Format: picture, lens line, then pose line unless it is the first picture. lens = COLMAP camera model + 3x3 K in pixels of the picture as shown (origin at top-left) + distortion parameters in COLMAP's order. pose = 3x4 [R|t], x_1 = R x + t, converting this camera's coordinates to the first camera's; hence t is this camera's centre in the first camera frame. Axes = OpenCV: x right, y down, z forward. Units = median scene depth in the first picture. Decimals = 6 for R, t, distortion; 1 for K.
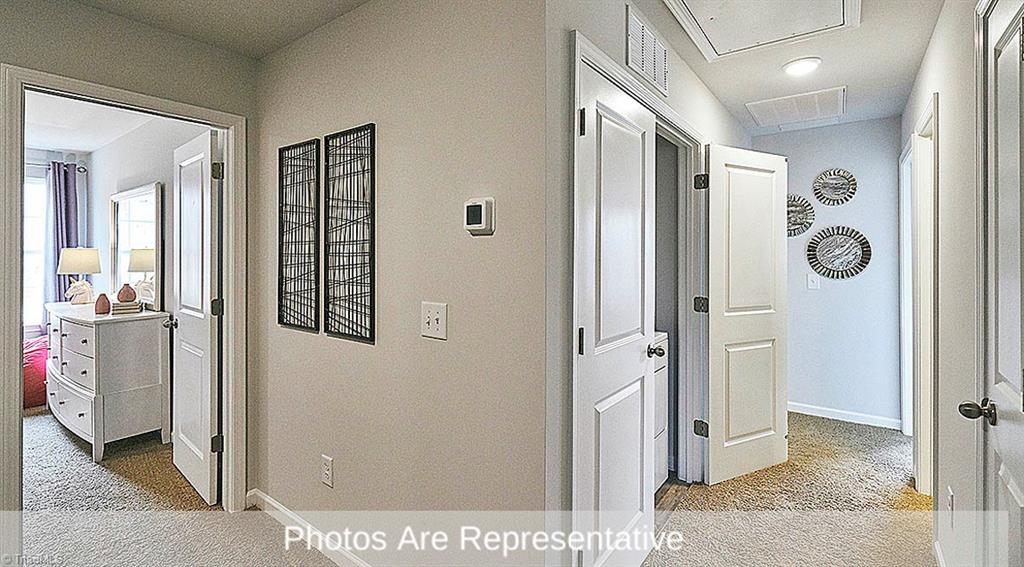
lens RADIAL K [[457.9, 0, 508.2], [0, 457.9, 247.9], [0, 0, 1]] dist [-0.000710, 0.000117]
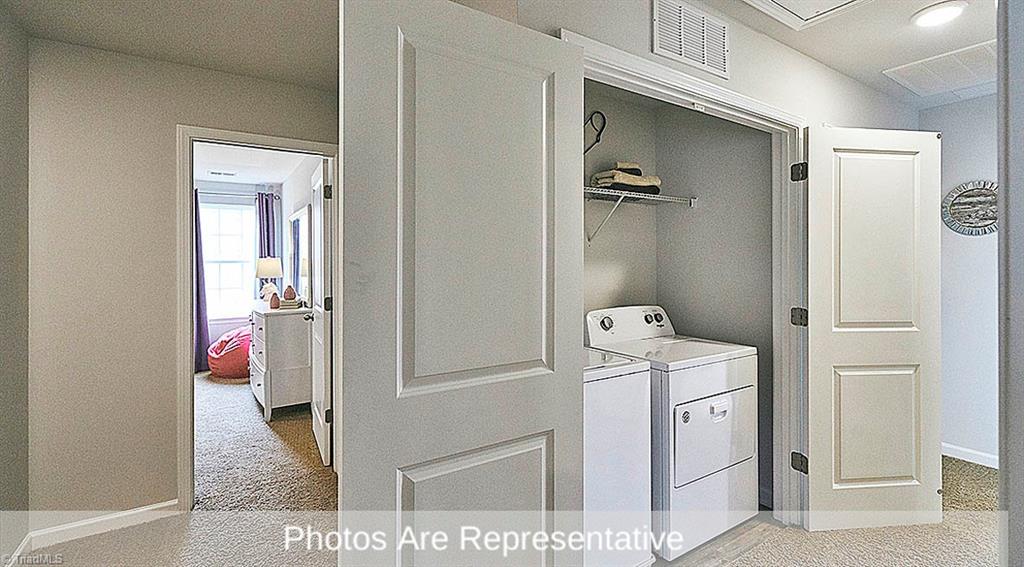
lens RADIAL K [[458.6, 0, 508.9], [0, 458.6, 259.8], [0, 0, 1]] dist [0.001331, 0.000336]
pose [[0.939608, -0.006678, -0.342187, 0.204751], [0.007624, 0.999970, 0.001419, 0.012437], [0.342167, -0.003942, 0.939631, 0.016266]]
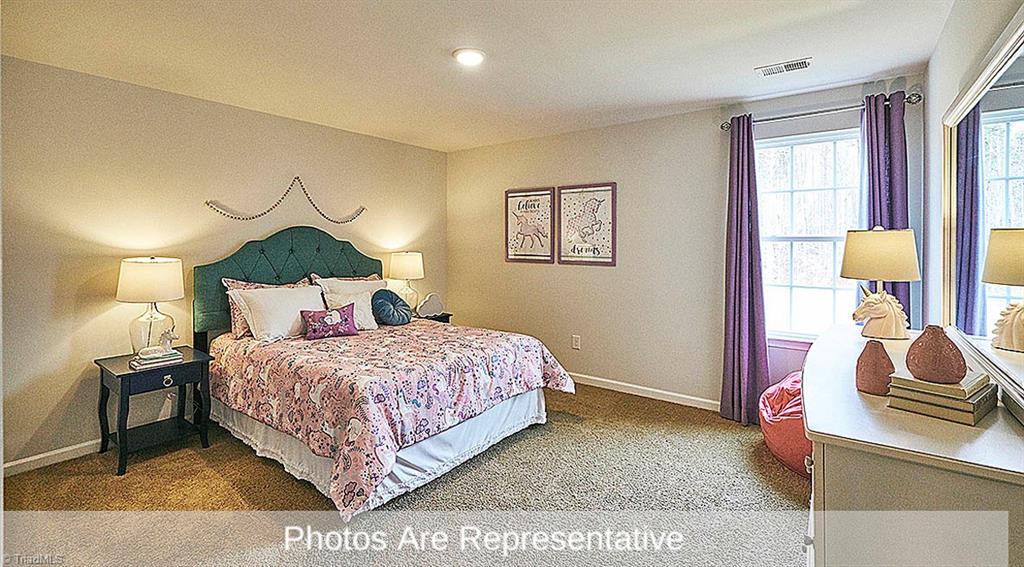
lens RADIAL K [[457.9, 0, 508.2], [0, 457.9, 247.9], [0, 0, 1]] dist [-0.000710, 0.000117]
pose [[0.004412, 0.017448, -0.999838, -0.573067], [0.014528, 0.999741, 0.017510, 0.007860], [0.999885, -0.014603, 0.004157, 0.792656]]
